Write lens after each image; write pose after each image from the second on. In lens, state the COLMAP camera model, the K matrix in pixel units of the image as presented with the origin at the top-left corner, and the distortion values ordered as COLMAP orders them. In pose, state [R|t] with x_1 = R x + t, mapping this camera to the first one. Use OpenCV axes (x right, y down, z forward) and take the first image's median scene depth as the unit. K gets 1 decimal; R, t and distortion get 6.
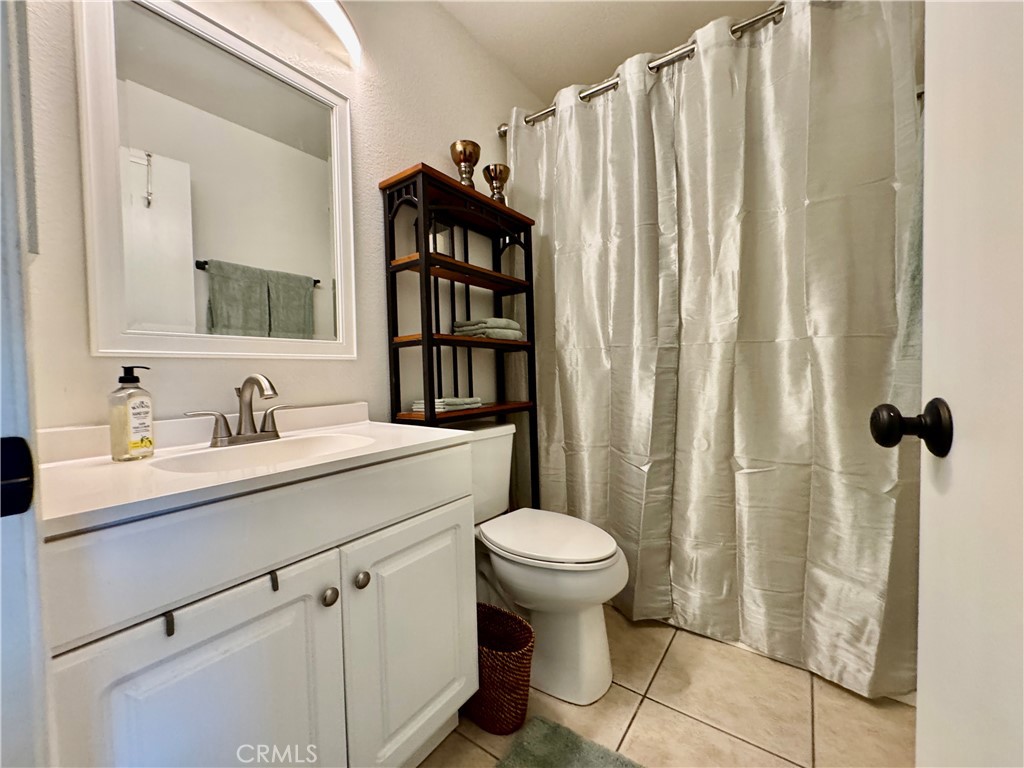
lens RADIAL K [[409.8, 0, 512.0], [0, 409.8, 384.0], [0, 0, 1]] dist [-0.002807, -0.000157]
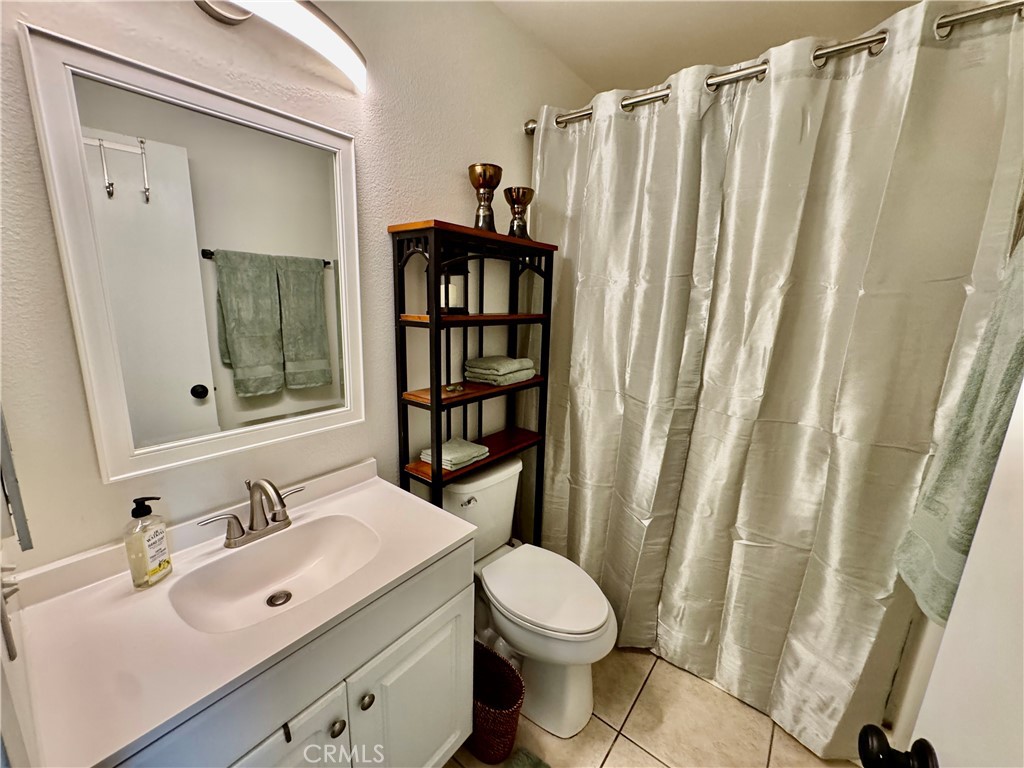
lens RADIAL K [[409.8, 0, 512.0], [0, 409.8, 384.0], [0, 0, 1]] dist [-0.002807, -0.000157]
pose [[0.997444, 0.064929, -0.029843, 0.000502], [-0.058320, 0.980988, 0.185095, -0.314880], [0.041293, -0.182882, 0.982267, 0.048546]]
